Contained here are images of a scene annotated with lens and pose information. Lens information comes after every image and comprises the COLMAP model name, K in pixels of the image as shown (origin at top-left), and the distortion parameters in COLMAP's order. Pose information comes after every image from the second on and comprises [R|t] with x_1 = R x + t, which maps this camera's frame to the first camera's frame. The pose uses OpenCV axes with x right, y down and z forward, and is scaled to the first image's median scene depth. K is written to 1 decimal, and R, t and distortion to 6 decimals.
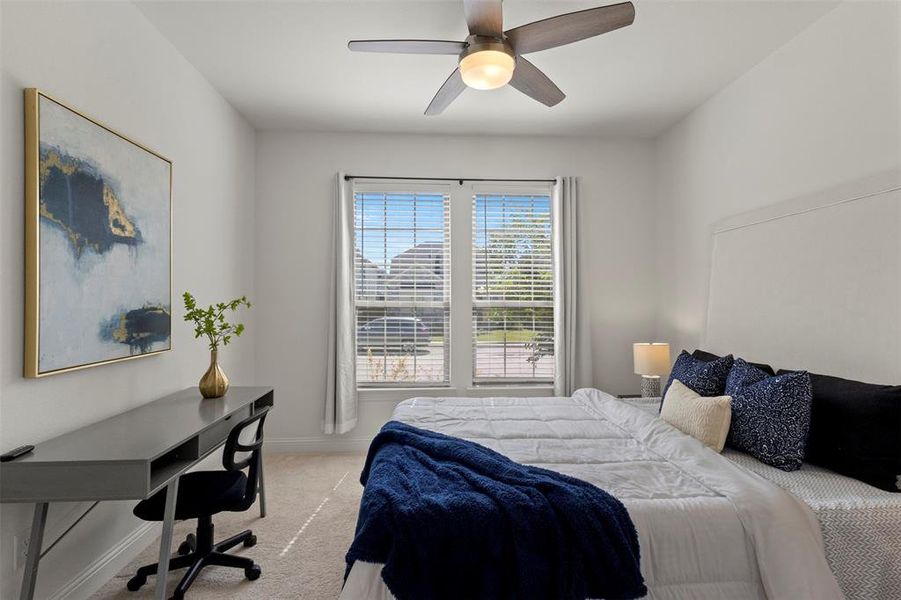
lens RADIAL K [[419.2, 0, 445.0], [0, 419.2, 298.7], [0, 0, 1]] dist [-0.002189, 0.000116]
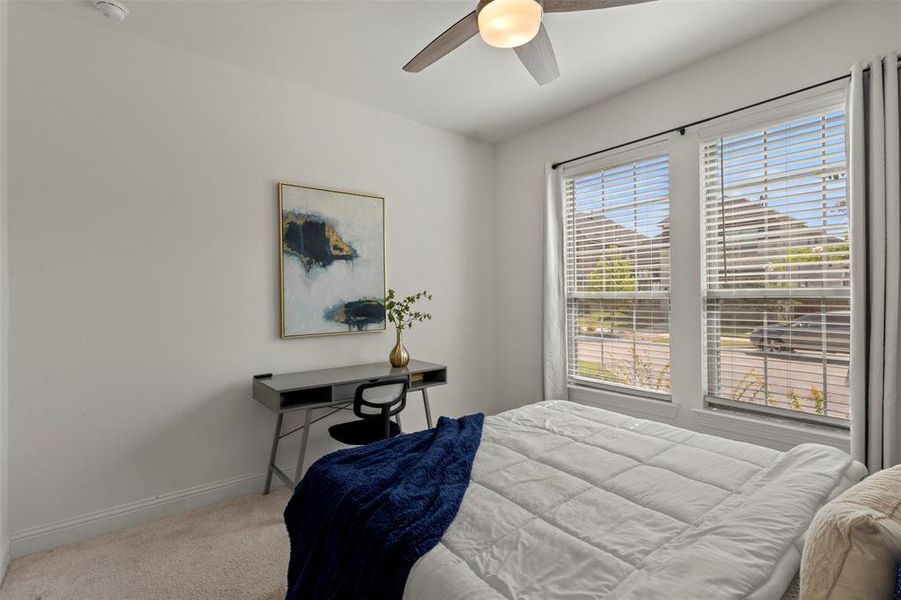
lens RADIAL K [[419.2, 0, 445.0], [0, 419.2, 298.7], [0, 0, 1]] dist [-0.002189, 0.000116]
pose [[0.578015, -0.000945, -0.816026, 0.728004], [0.019849, 0.999720, 0.012902, 0.002160], [0.815785, -0.023655, 0.577872, 0.395292]]
